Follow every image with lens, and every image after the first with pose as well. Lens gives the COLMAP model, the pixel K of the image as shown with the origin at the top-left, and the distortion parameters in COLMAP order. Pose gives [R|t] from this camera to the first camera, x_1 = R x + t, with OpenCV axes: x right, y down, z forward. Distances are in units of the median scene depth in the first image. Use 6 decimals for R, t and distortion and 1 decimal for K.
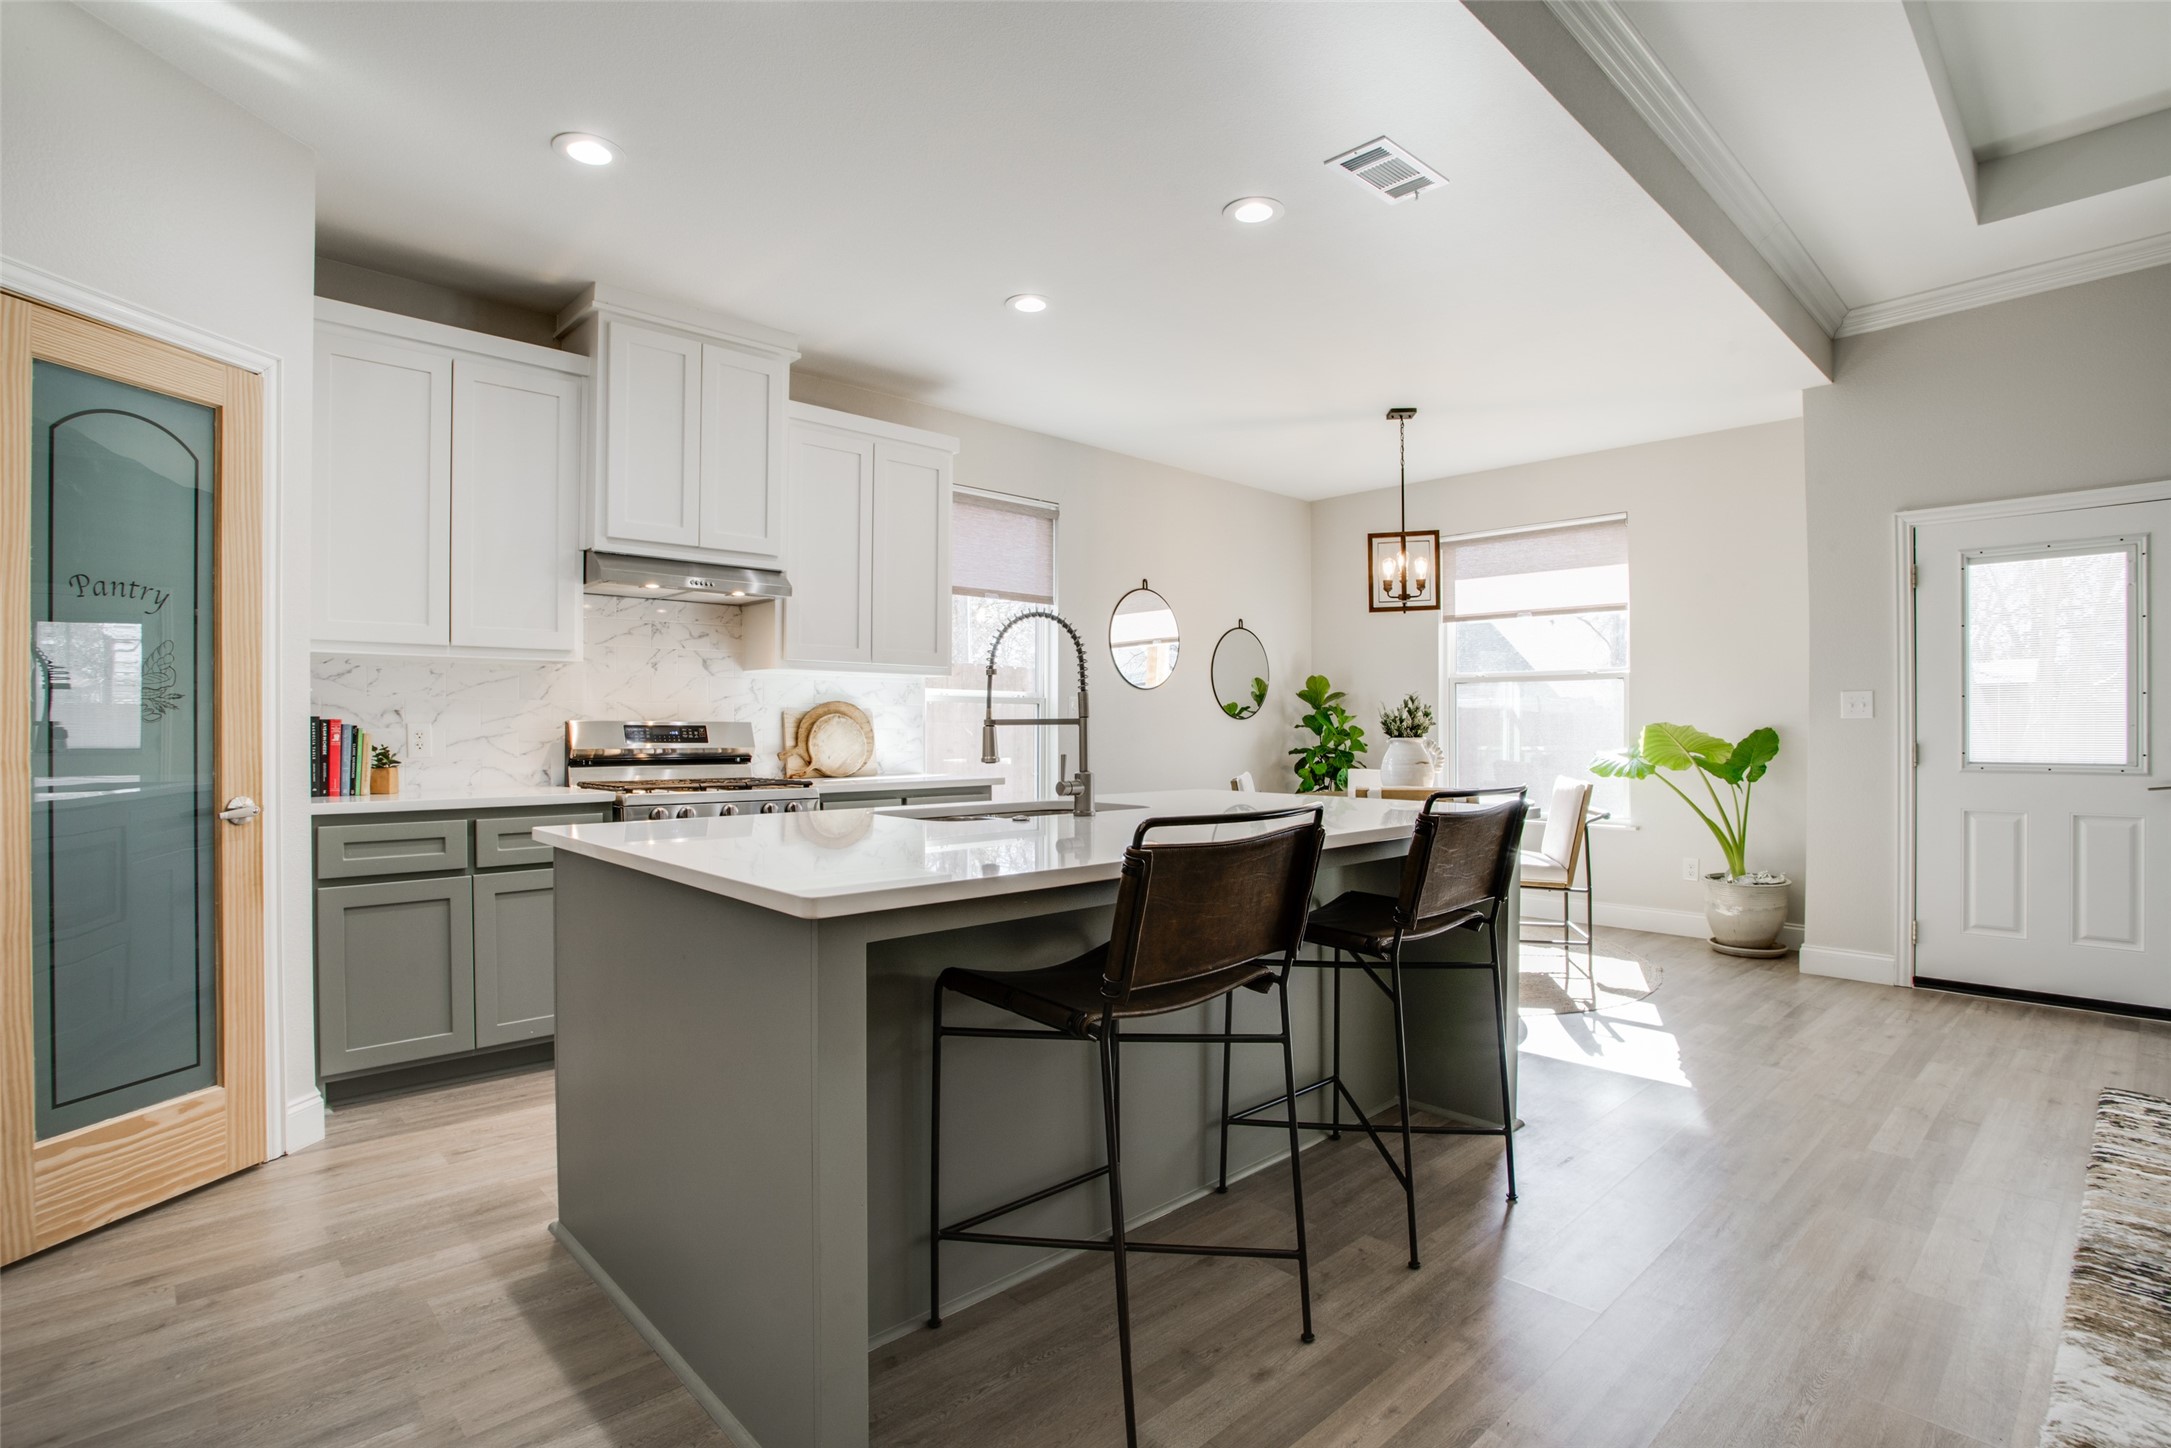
lens RADIAL K [[1053.4, 0, 1085.5], [0, 1053.4, 724.0], [0, 0, 1]] dist [-0.079587, 0.039096]
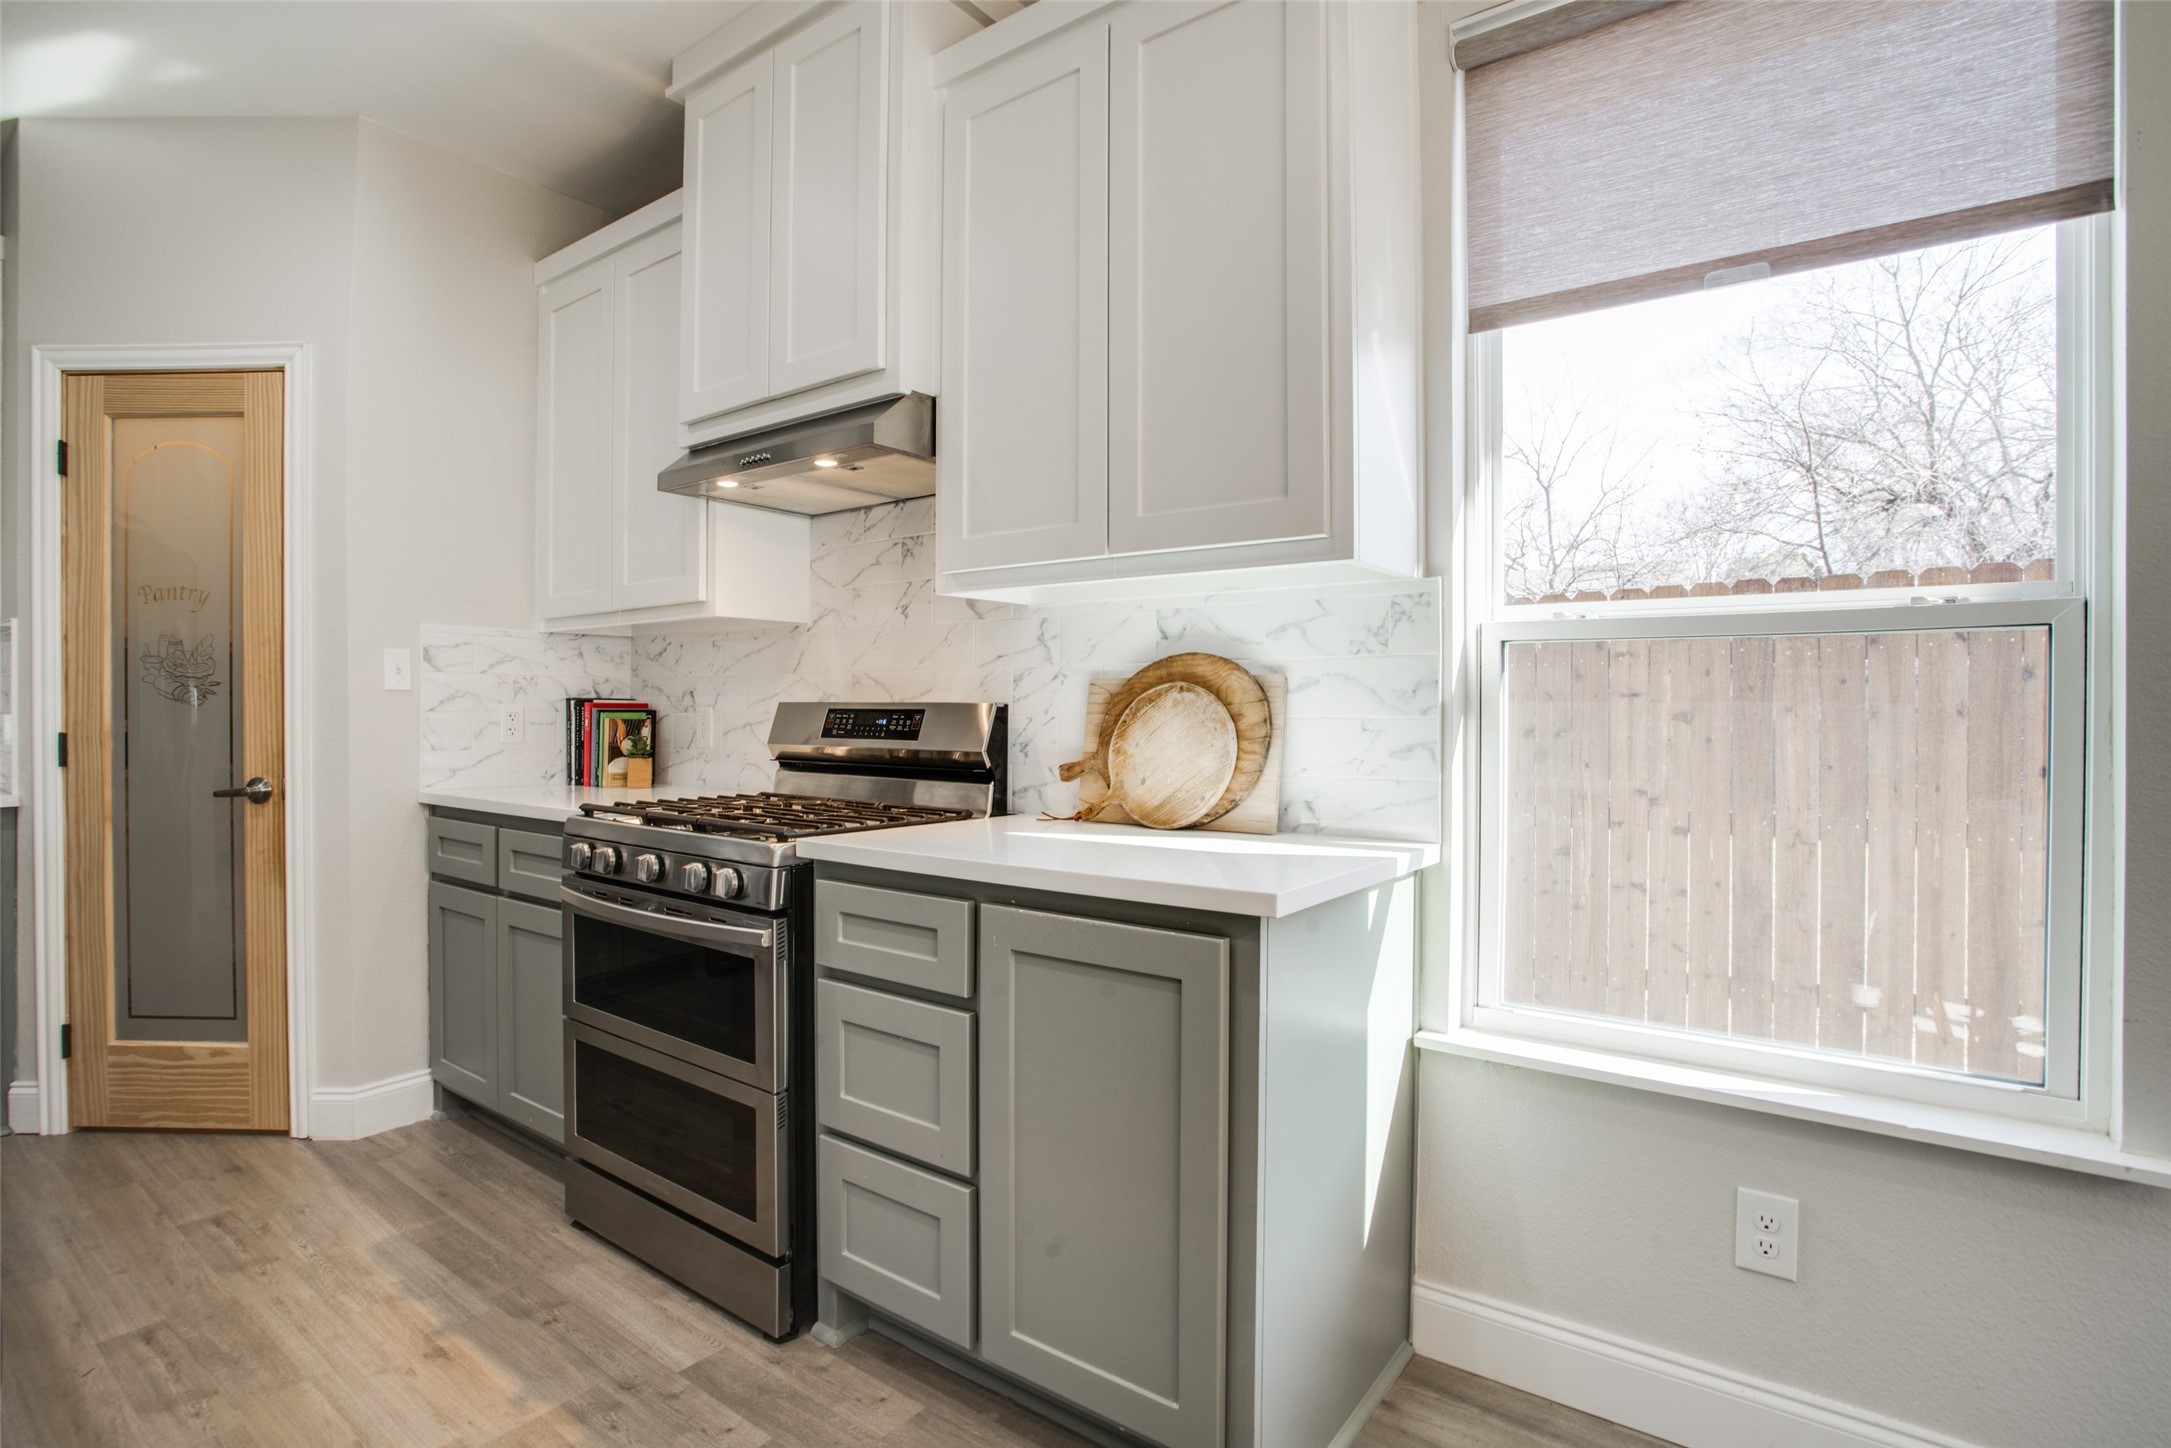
lens RADIAL K [[1055.5, 0, 1078.5], [0, 1055.5, 718.7], [0, 0, 1]] dist [-0.079202, 0.039581]
pose [[0.183006, 0.011387, -0.983046, 0.211165], [0.004121, 0.999915, 0.012350, -0.000154], [0.983103, -0.006311, 0.182944, 0.997422]]
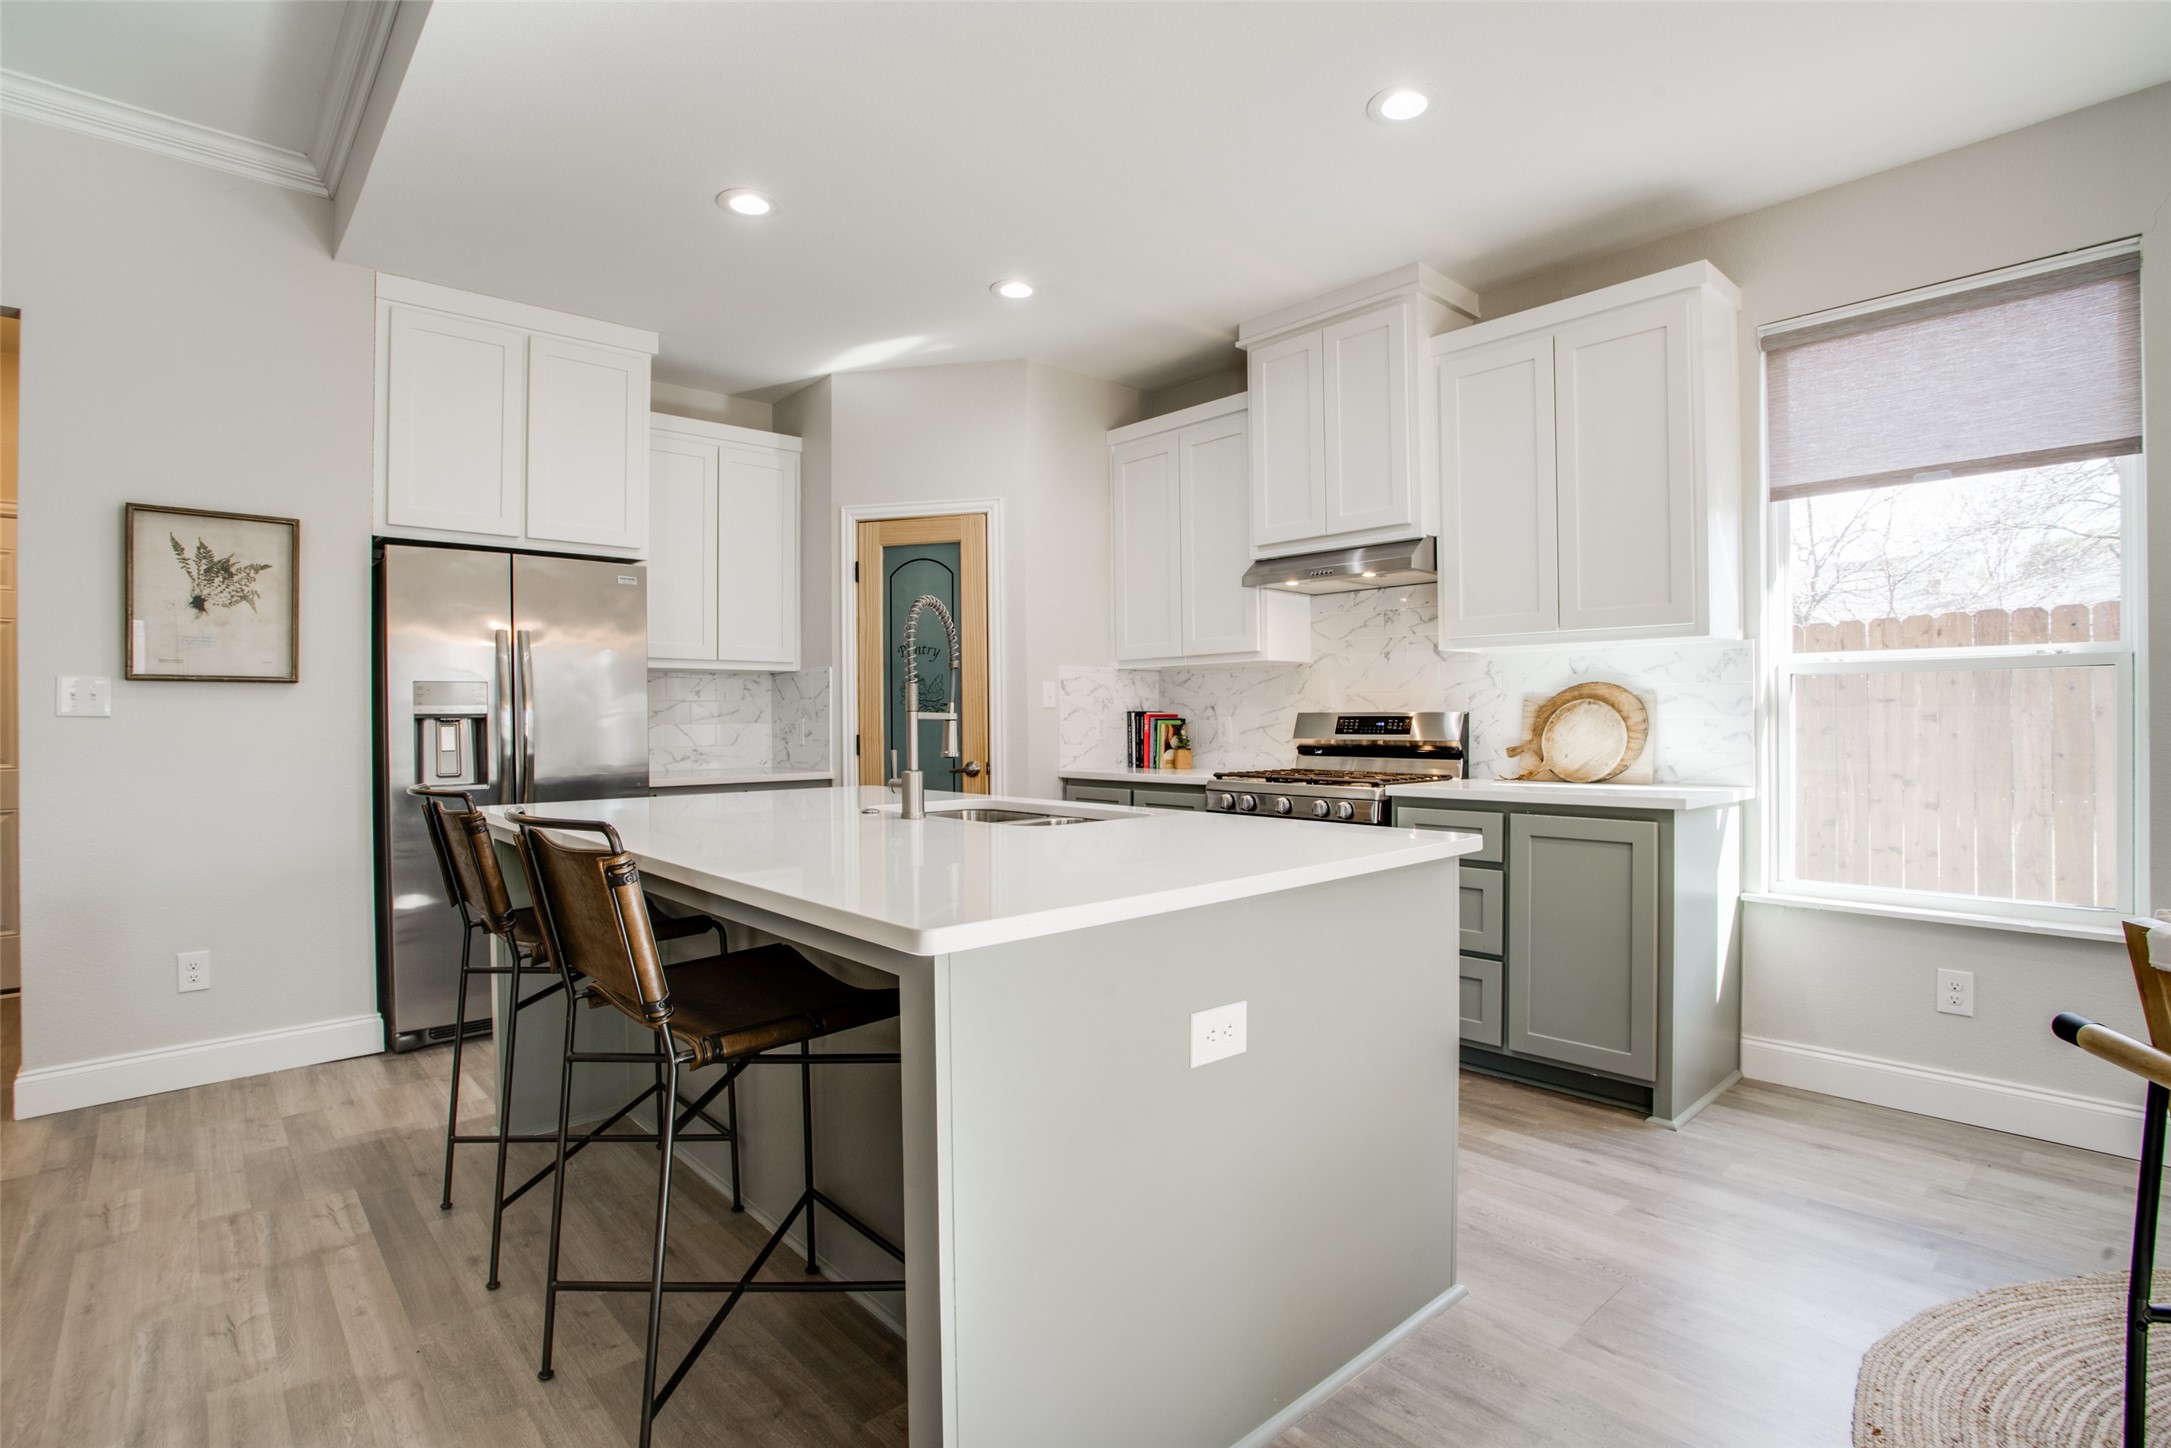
lens RADIAL K [[1053.4, 0, 1085.5], [0, 1053.4, 724.0], [0, 0, 1]] dist [-0.079587, 0.039096]
pose [[-0.008328, 0.007362, -0.999938, 0.583471], [0.014128, 0.999874, 0.007244, -0.002395], [0.999866, -0.014066, -0.008431, 0.730388]]
